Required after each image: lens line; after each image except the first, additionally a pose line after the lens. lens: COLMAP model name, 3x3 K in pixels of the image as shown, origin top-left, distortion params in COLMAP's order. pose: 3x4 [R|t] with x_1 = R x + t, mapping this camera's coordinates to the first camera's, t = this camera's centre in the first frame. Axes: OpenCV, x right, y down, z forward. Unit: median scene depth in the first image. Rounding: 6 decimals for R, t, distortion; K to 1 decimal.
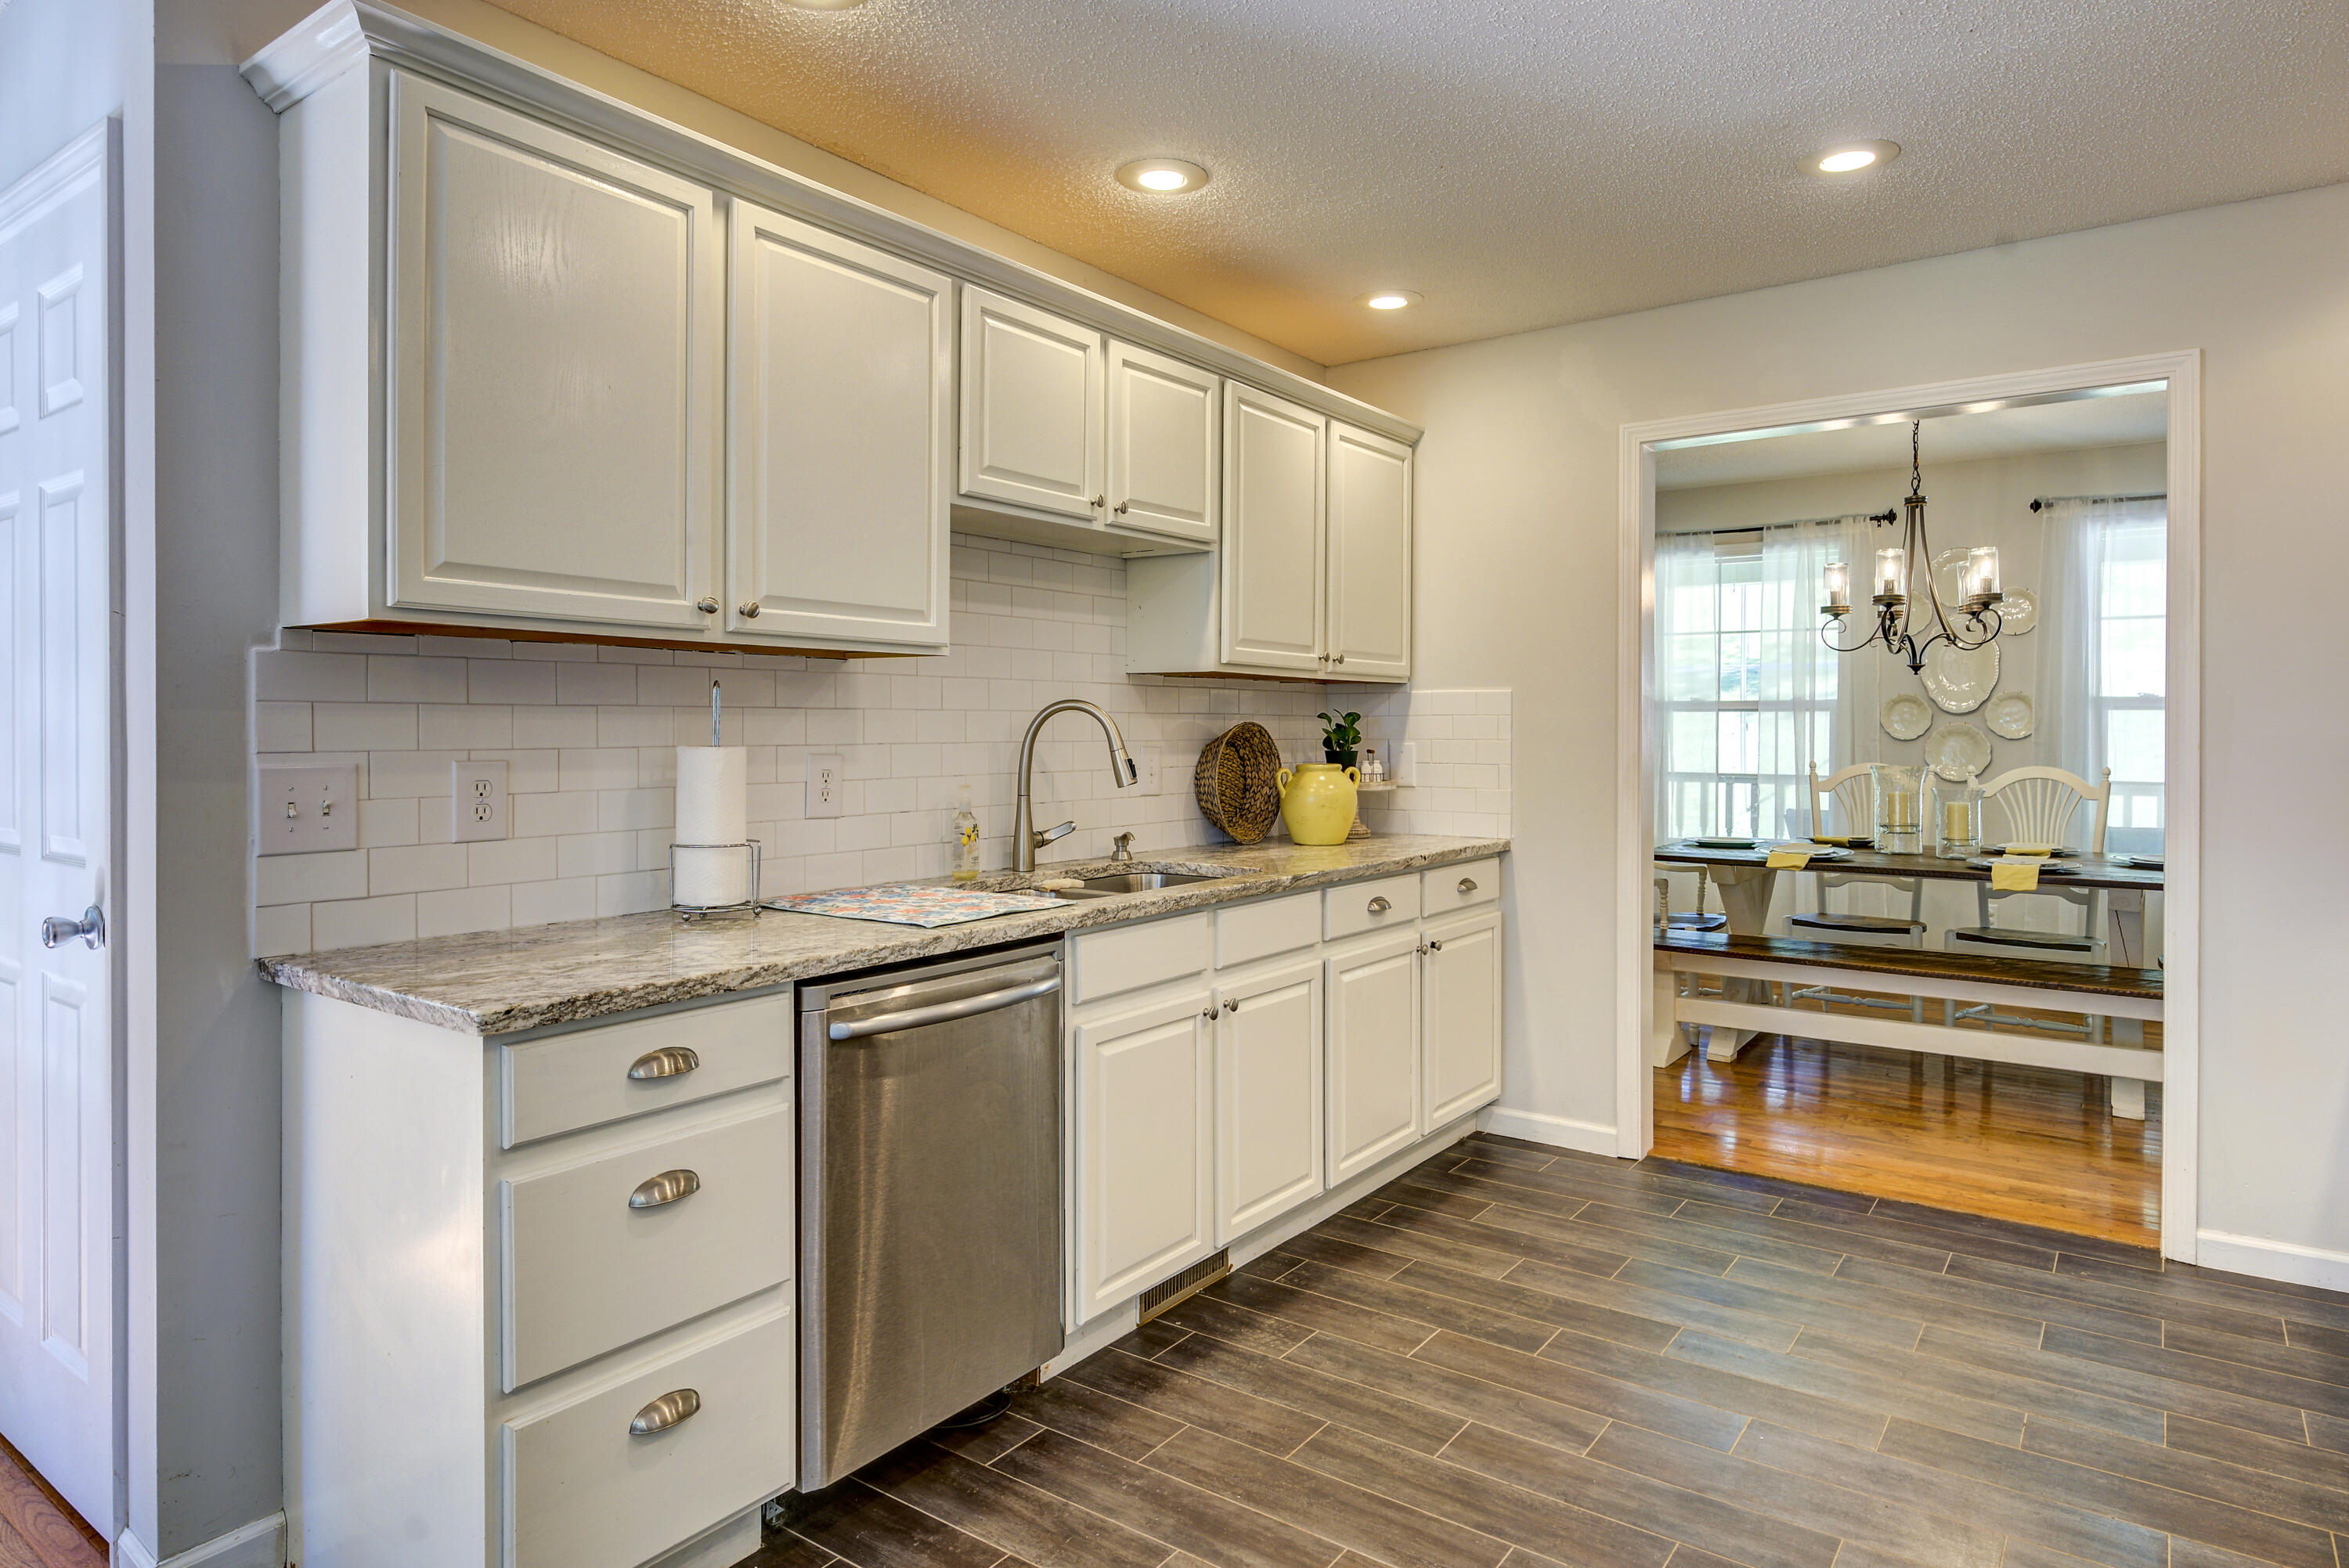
lens RADIAL K [[1357.6, 0, 1208.9], [0, 1357.6, 731.2], [0, 0, 1]] dist [0.006625, 0.000243]
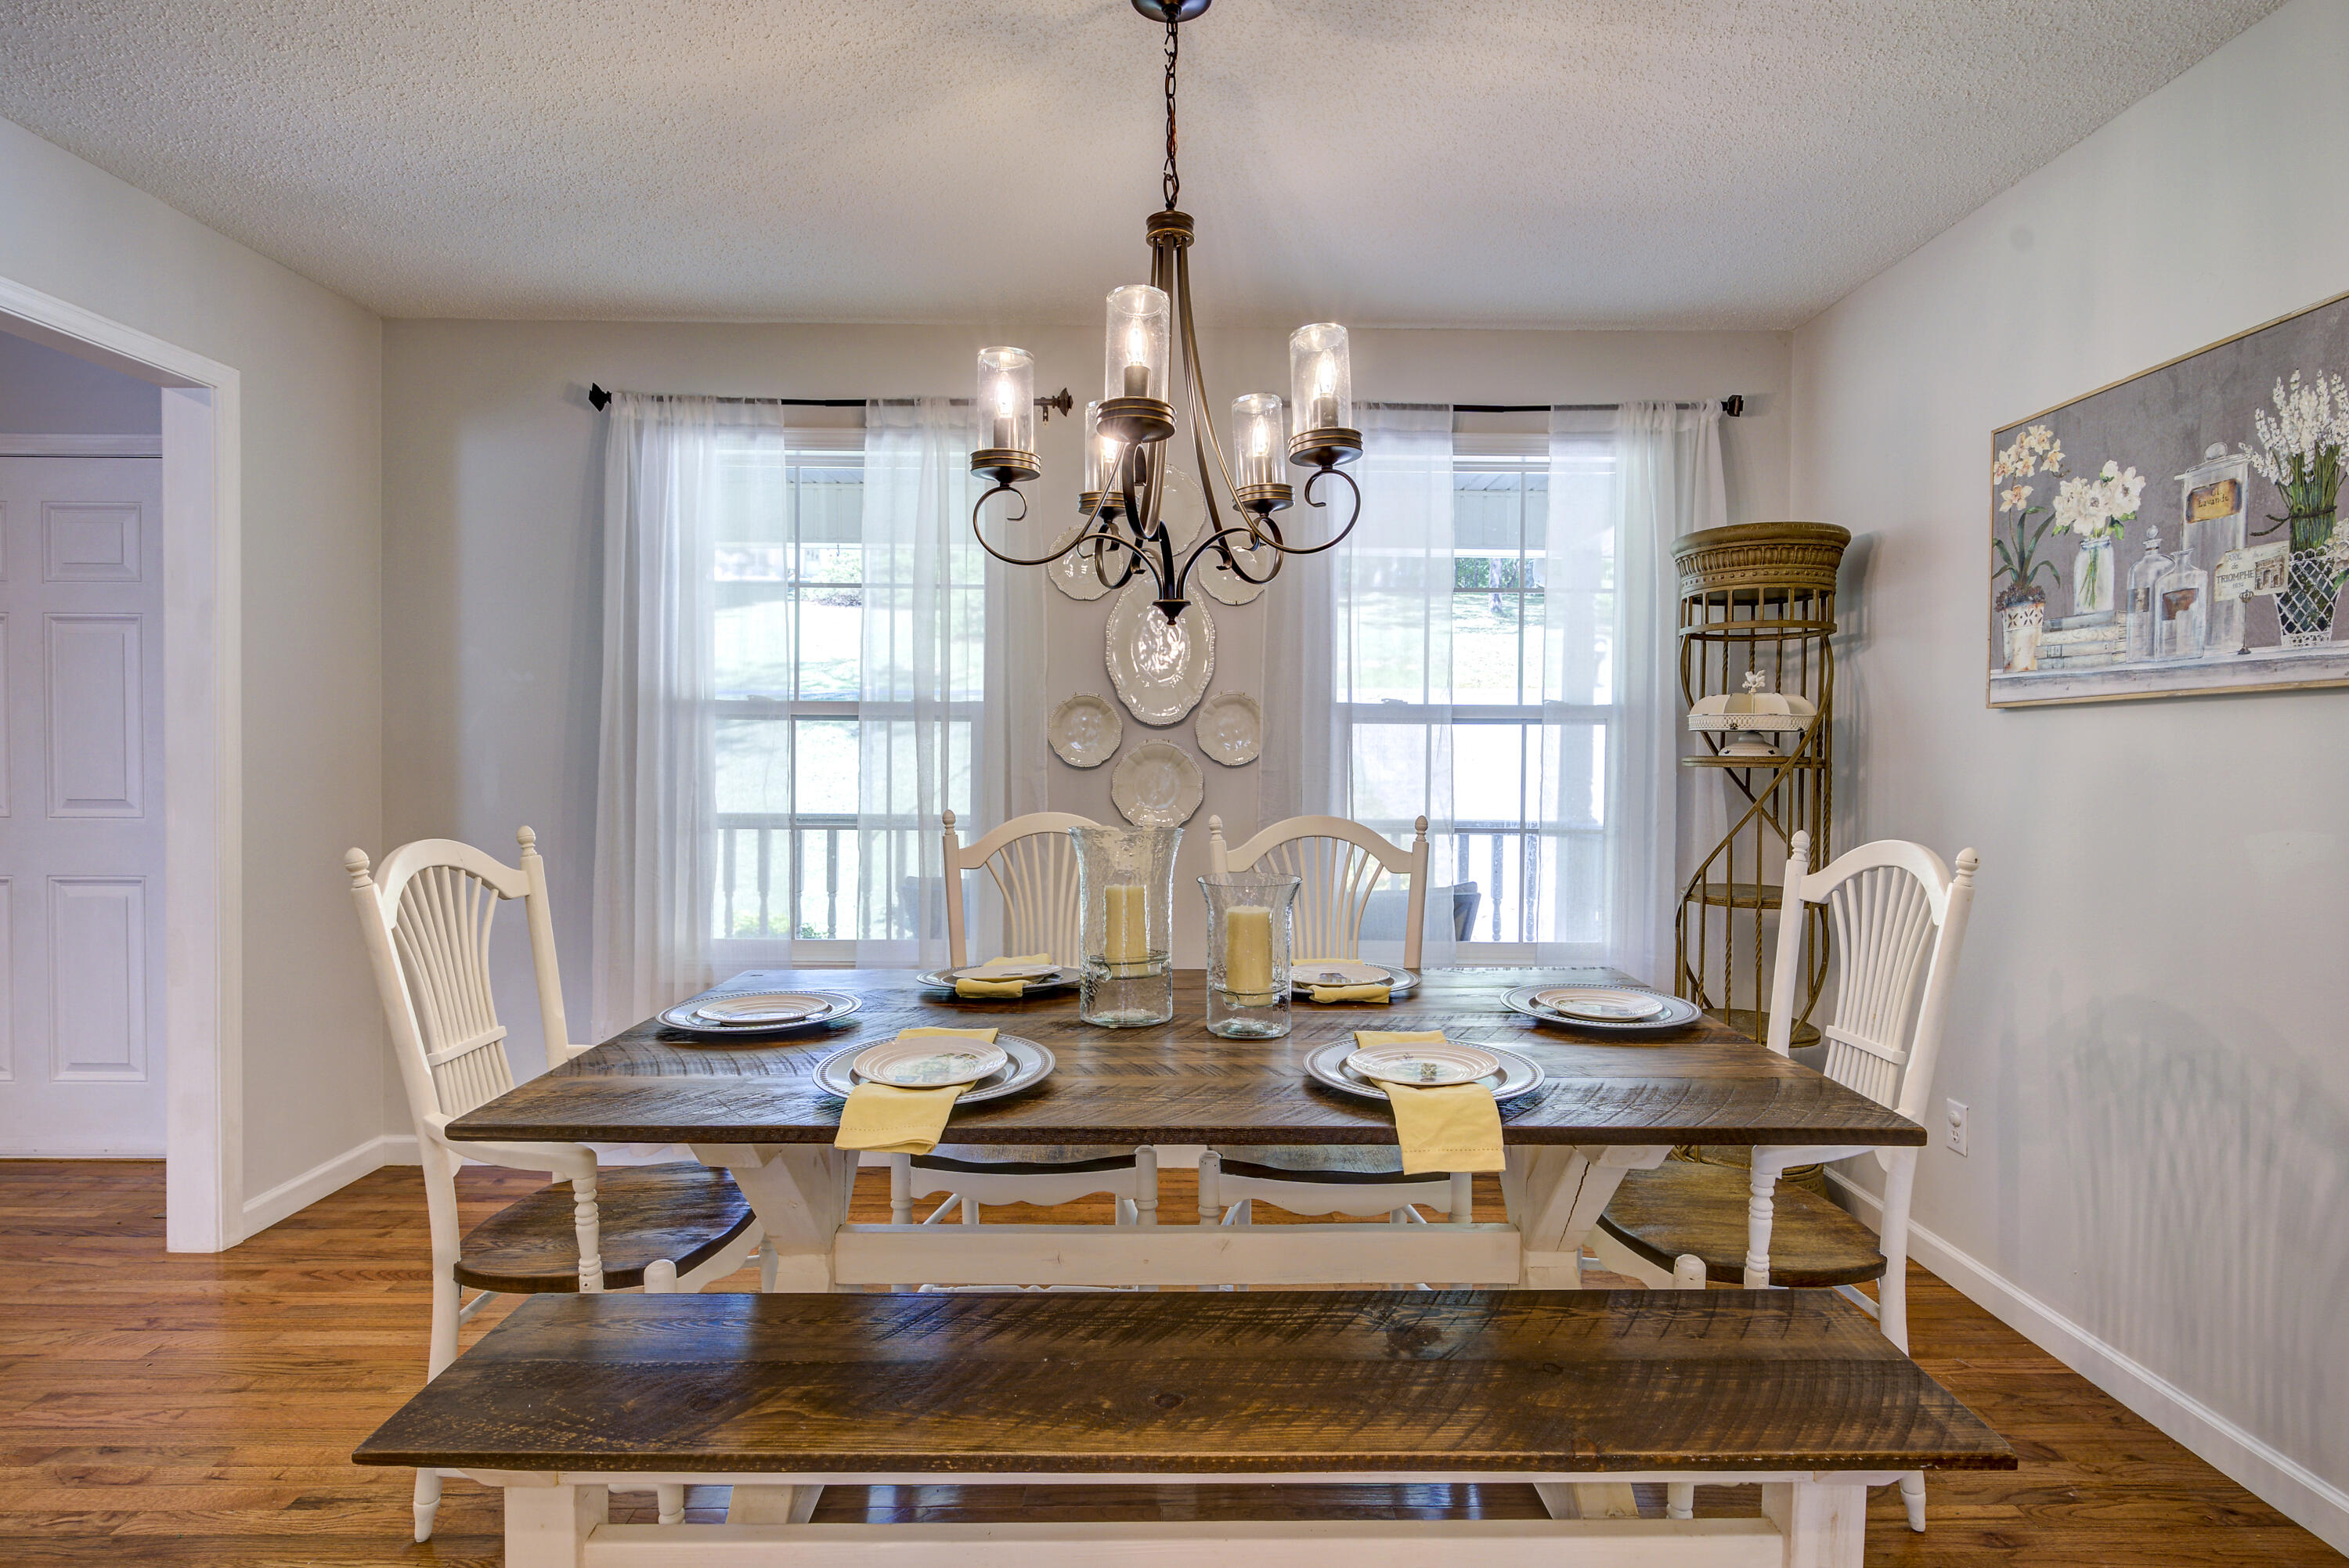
lens RADIAL K [[1194.6, 0, 1174.8], [0, 1194.6, 780.7], [0, 0, 1]] dist [-0.002880, -0.000119]
pose [[0.816518, -0.009950, 0.577235, 0.297564], [-0.002011, 0.999796, 0.020078, 0.001821], [-0.577317, -0.017555, 0.816331, 0.684098]]
